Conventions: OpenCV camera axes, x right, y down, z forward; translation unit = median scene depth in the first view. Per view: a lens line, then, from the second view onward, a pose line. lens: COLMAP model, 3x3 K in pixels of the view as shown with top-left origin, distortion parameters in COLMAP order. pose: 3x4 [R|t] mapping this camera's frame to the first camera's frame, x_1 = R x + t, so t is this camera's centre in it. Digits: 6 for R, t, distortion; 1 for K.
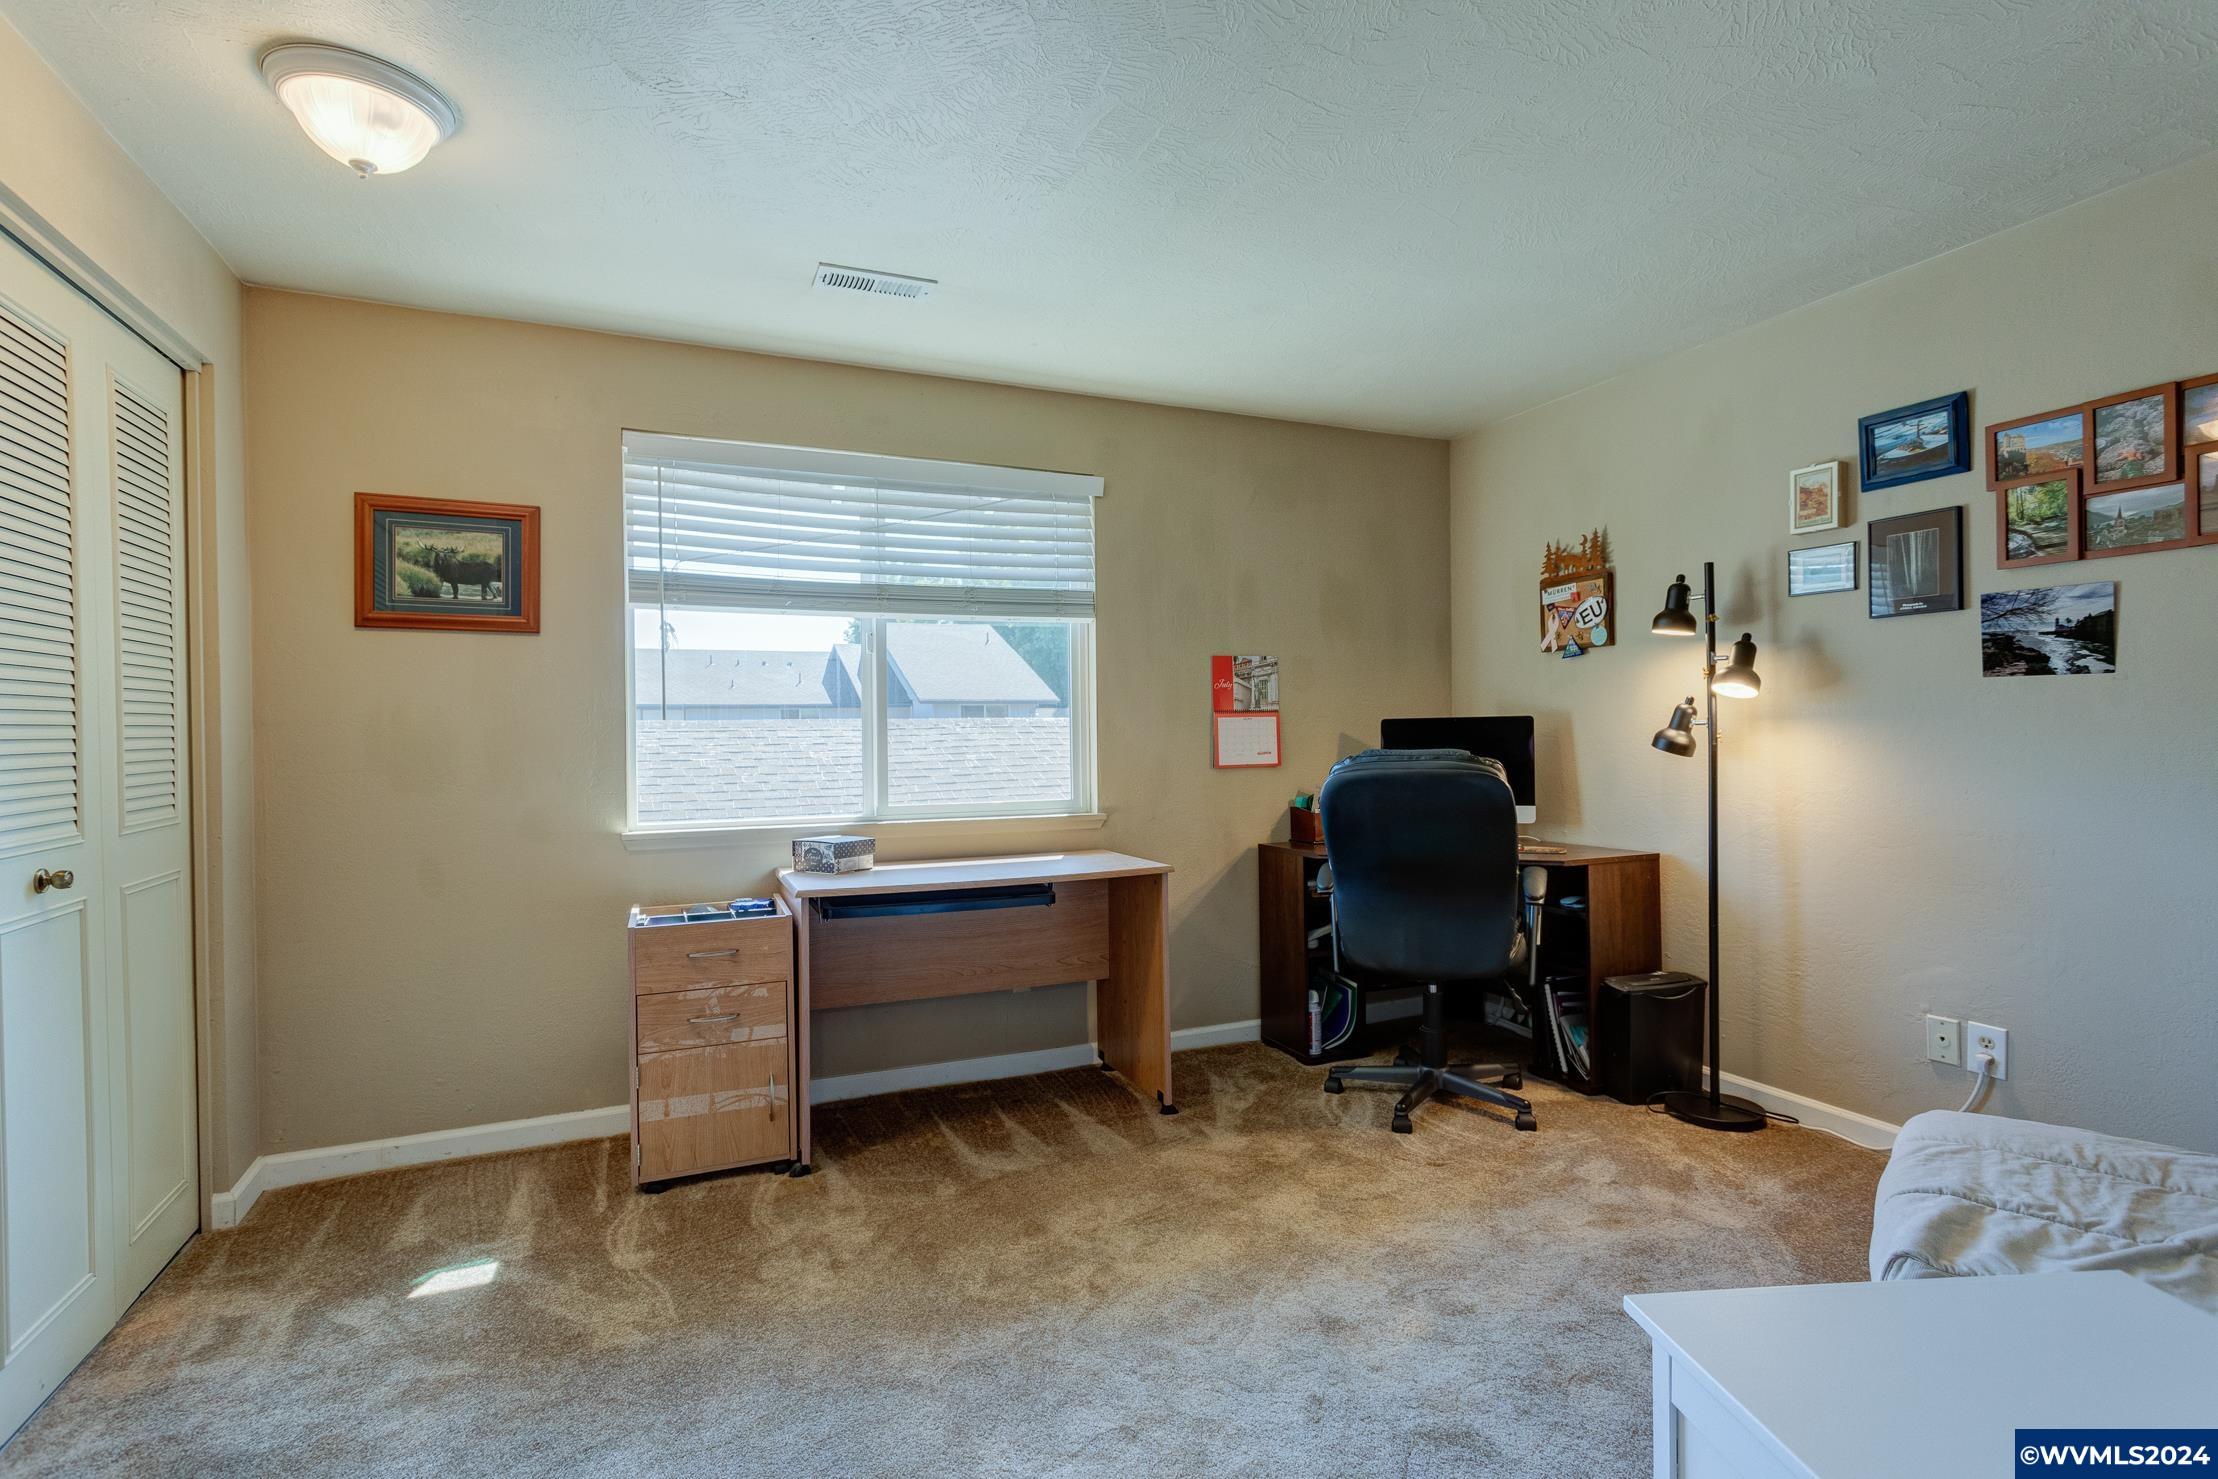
lens RADIAL K [[1049.1, 0, 1098.9], [0, 1049.1, 734.7], [0, 0, 1]] dist [0.002721, 0.000417]
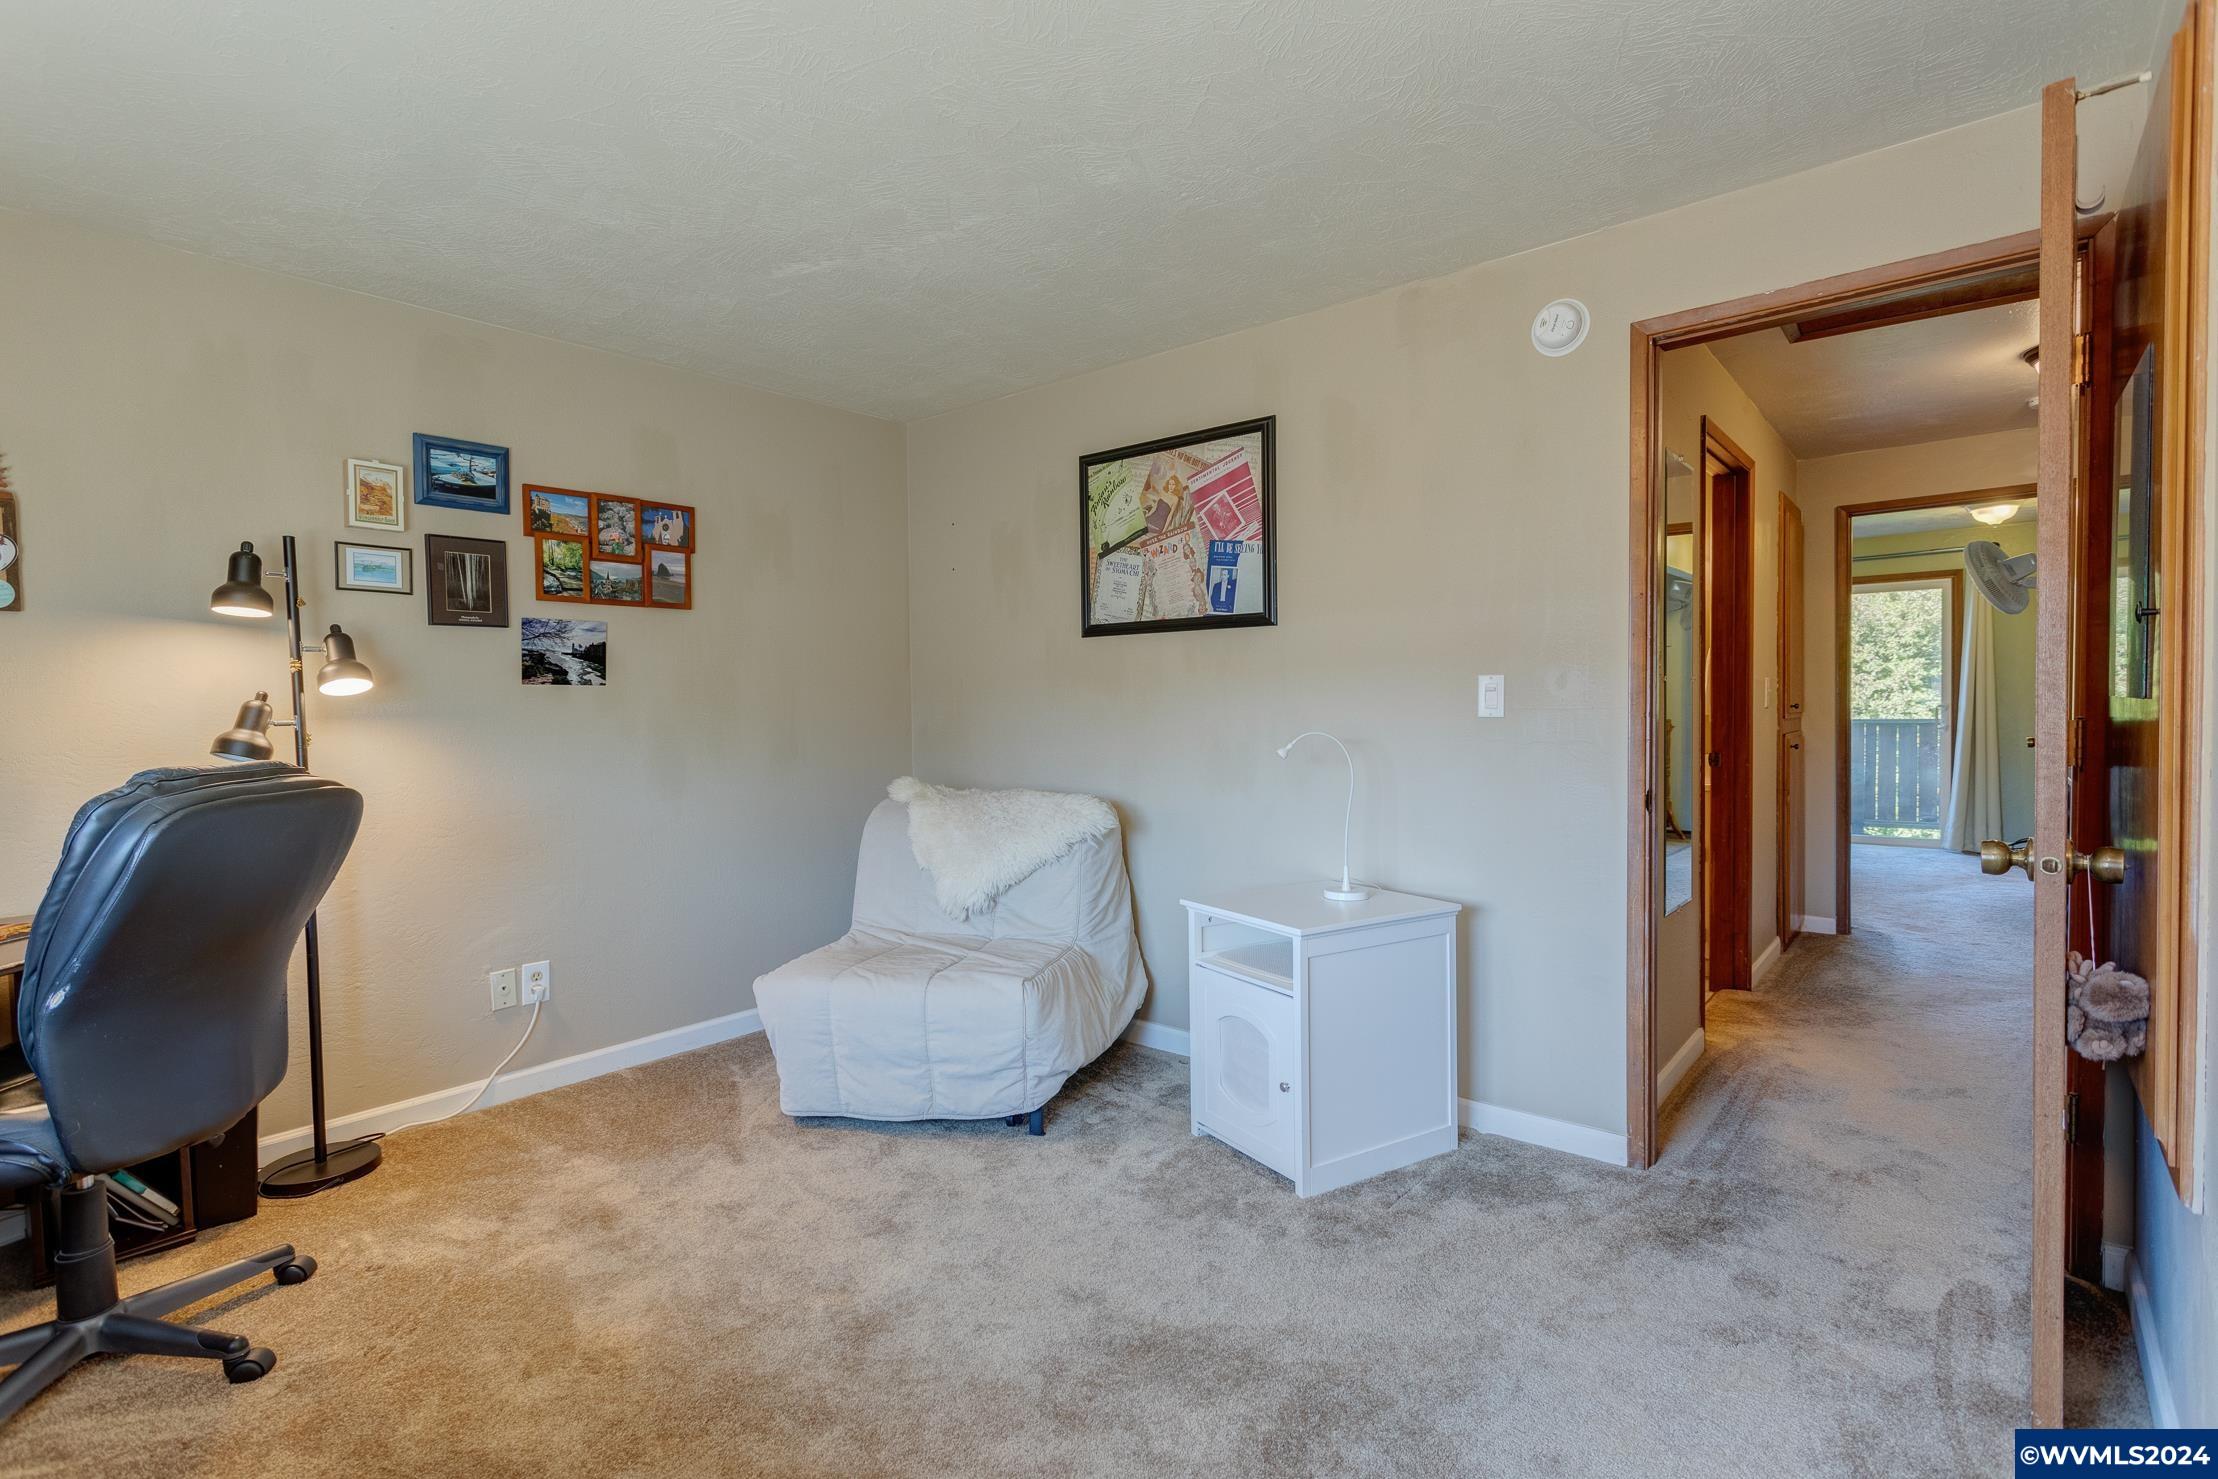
lens RADIAL K [[1049.1, 0, 1098.9], [0, 1049.1, 734.7], [0, 0, 1]] dist [0.002721, 0.000417]
pose [[-0.445331, -0.003028, 0.895361, -0.583796], [0.029860, 0.999388, 0.018232, 0.002194], [-0.894868, 0.034854, -0.444968, 0.967483]]
